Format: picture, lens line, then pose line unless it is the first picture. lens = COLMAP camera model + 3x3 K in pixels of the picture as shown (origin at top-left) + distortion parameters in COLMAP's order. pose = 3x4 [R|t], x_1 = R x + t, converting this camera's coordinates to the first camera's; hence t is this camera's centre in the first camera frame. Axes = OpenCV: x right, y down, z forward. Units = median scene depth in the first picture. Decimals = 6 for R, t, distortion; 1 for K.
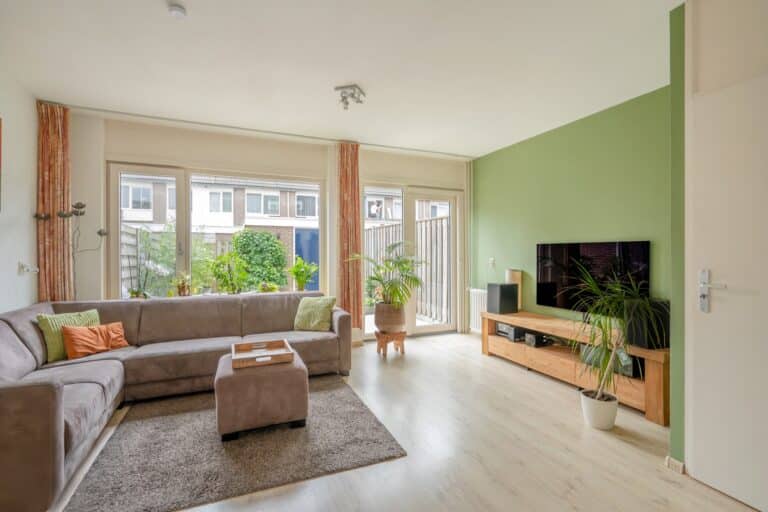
lens RADIAL K [[361.2, 0, 384.2], [0, 361.2, 250.7], [0, 0, 1]] dist [0.001838, -0.000014]
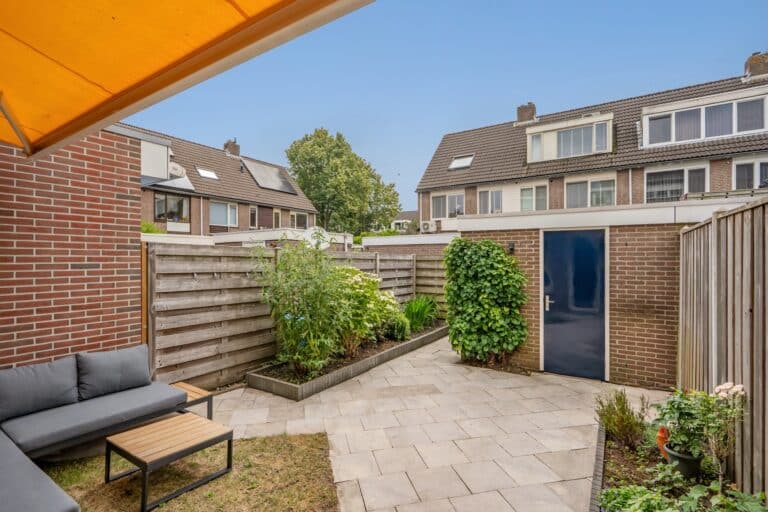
lens RADIAL K [[361.2, 0, 411.7], [0, 361.2, 257.8], [0, 0, 1]] dist [0.001838, -0.000014]
pose [[0.585992, 0.000197, -0.810316, 0.121149], [0.013287, 0.999863, 0.009851, -0.077420], [0.810208, -0.016539, 0.585910, 1.314890]]
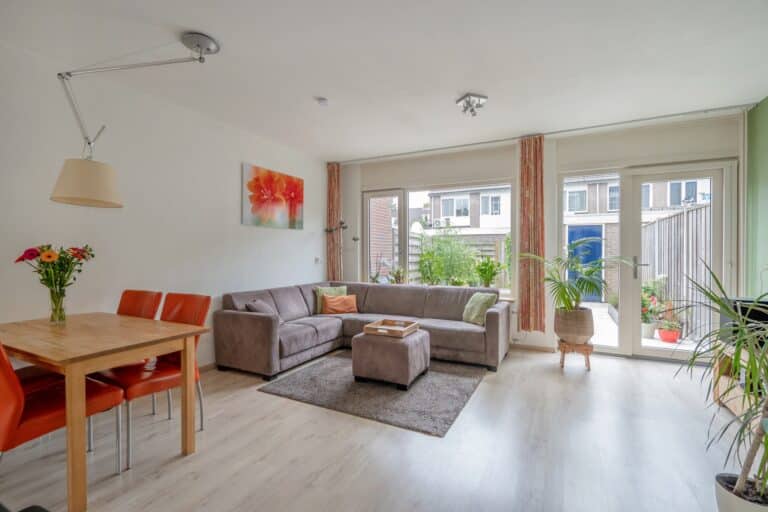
lens RADIAL K [[361.2, 0, 382.8], [0, 361.2, 252.4], [0, 0, 1]] dist [0.001838, -0.000014]
pose [[0.627811, 0.000499, -0.778365, 0.419944], [0.003887, 0.999985, 0.003776, 0.002587], [0.778356, -0.005396, 0.627800, 0.096177]]
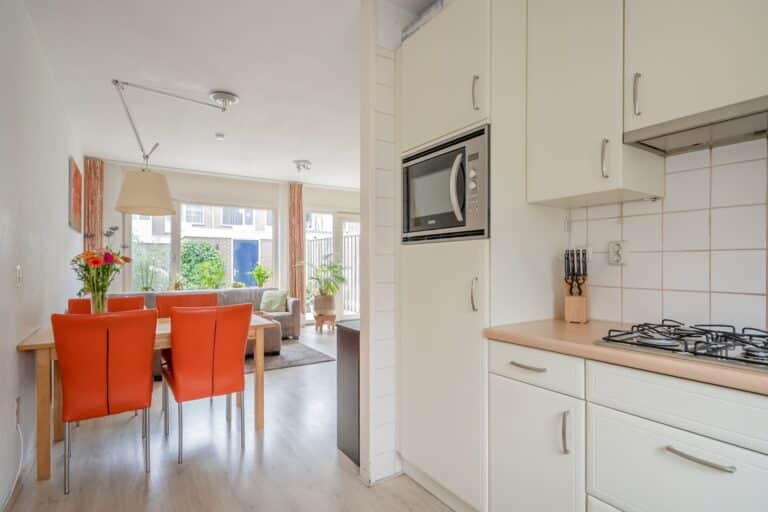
lens RADIAL K [[403.9, 0, 388.1], [0, 403.9, 256.6], [0, 0, 1]] dist [0.004424, -0.000101]
pose [[0.982231, 0.001302, 0.187672, -0.039774], [0.000972, 0.999927, -0.012023, 0.010115], [-0.187674, 0.011992, 0.982158, -0.658236]]
